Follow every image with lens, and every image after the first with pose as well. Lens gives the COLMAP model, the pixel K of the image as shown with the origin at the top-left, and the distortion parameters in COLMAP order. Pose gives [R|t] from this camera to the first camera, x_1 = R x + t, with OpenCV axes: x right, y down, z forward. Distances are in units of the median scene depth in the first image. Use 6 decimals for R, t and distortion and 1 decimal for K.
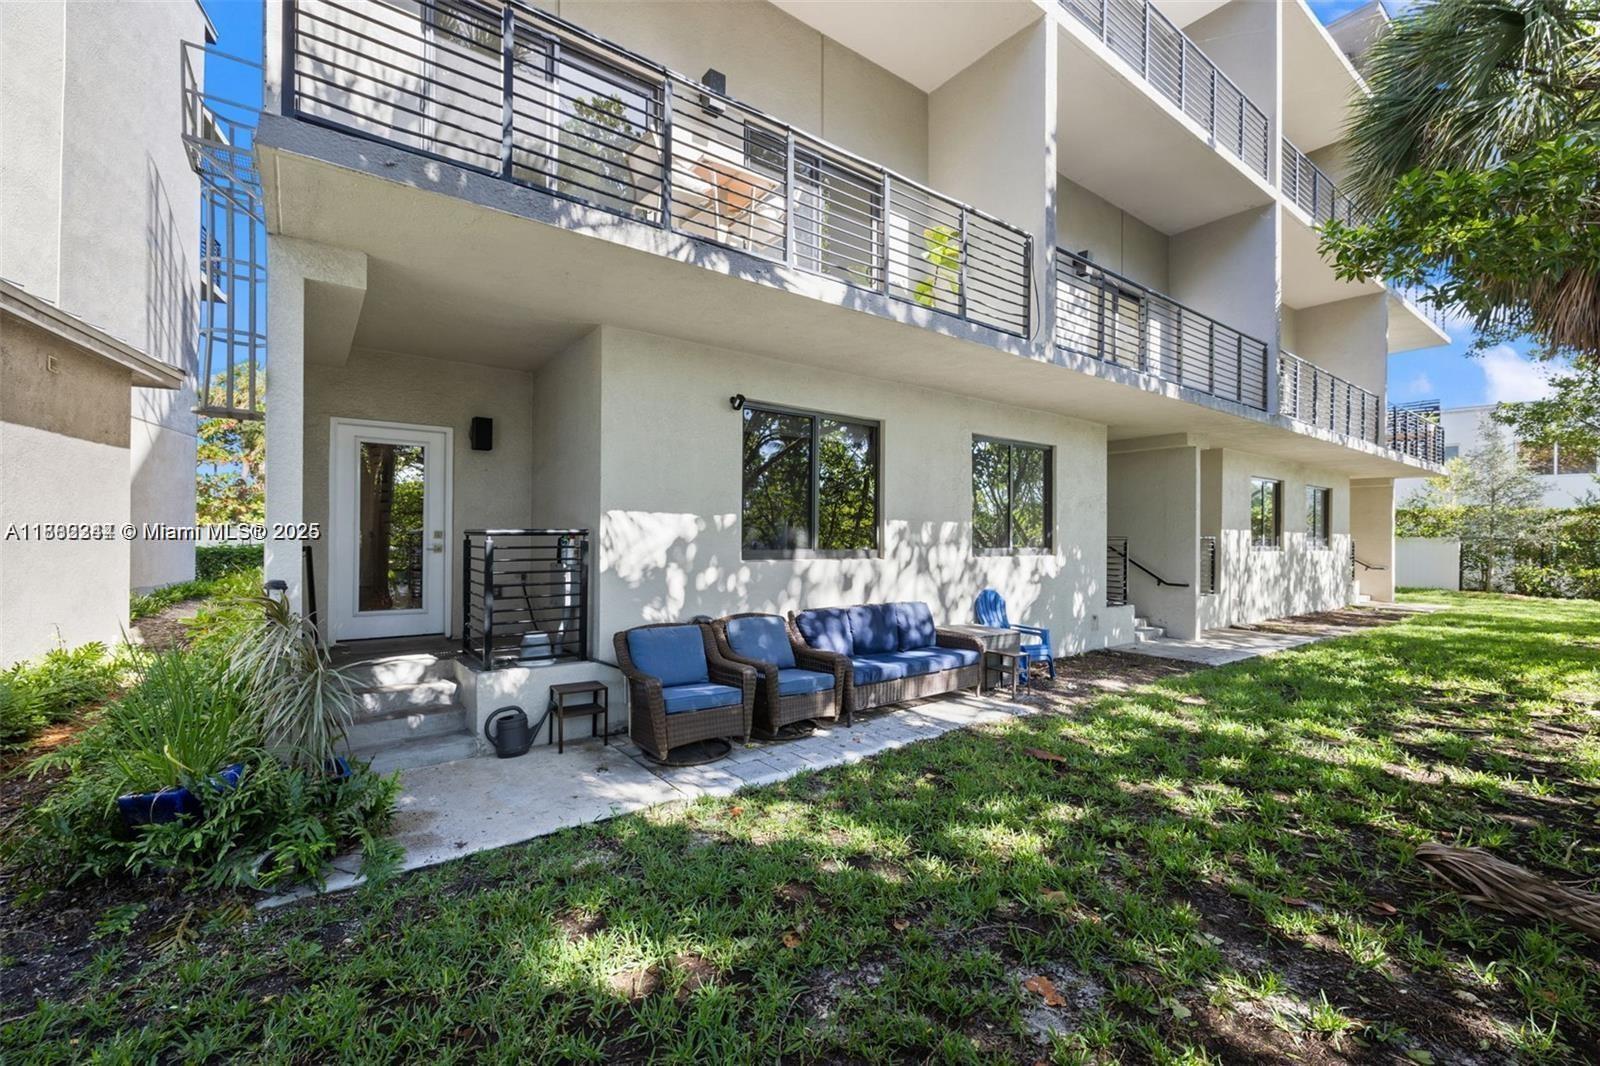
lens RADIAL K [[660.0, 0, 800.0], [0, 660.0, 533.0], [0, 0, 1]] dist [0.000497, 0.000135]
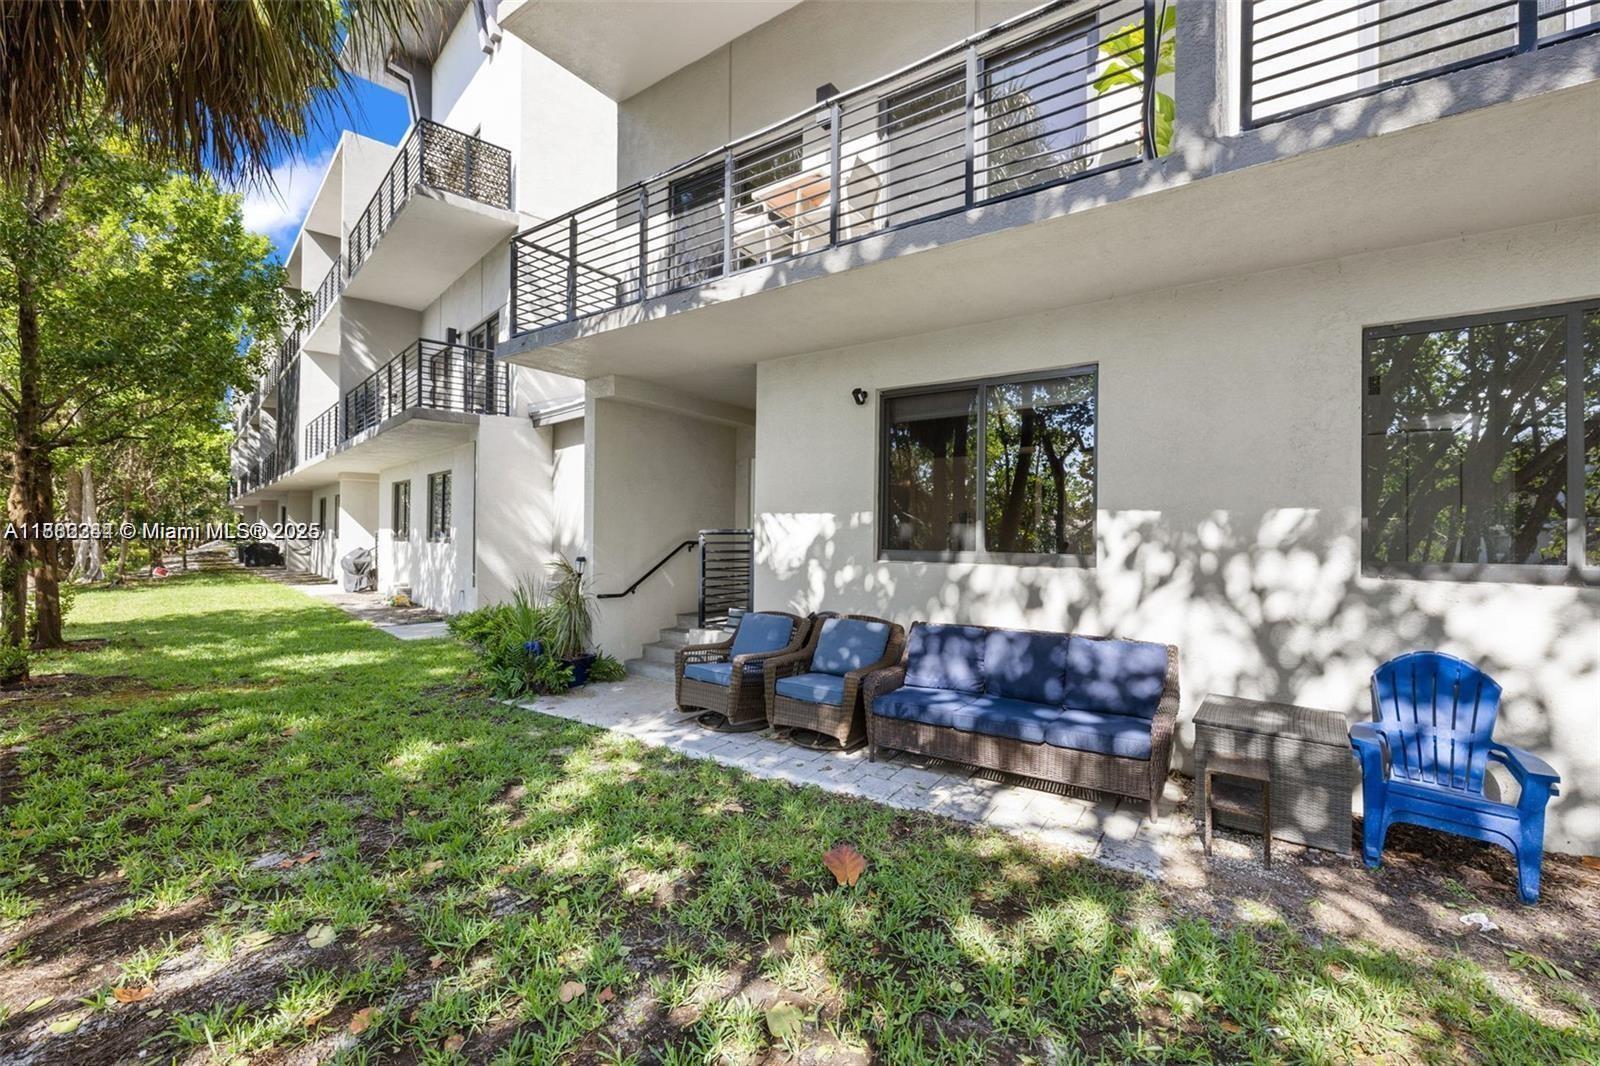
lens RADIAL K [[660.0, 0, 800.0], [0, 660.0, 533.0], [0, 0, 1]] dist [0.000497, 0.000135]
pose [[0.330869, -0.003811, -0.943669, 0.744147], [0.002292, 0.999992, -0.003235, 0.004944], [0.943674, -0.001092, 0.330876, 0.562203]]
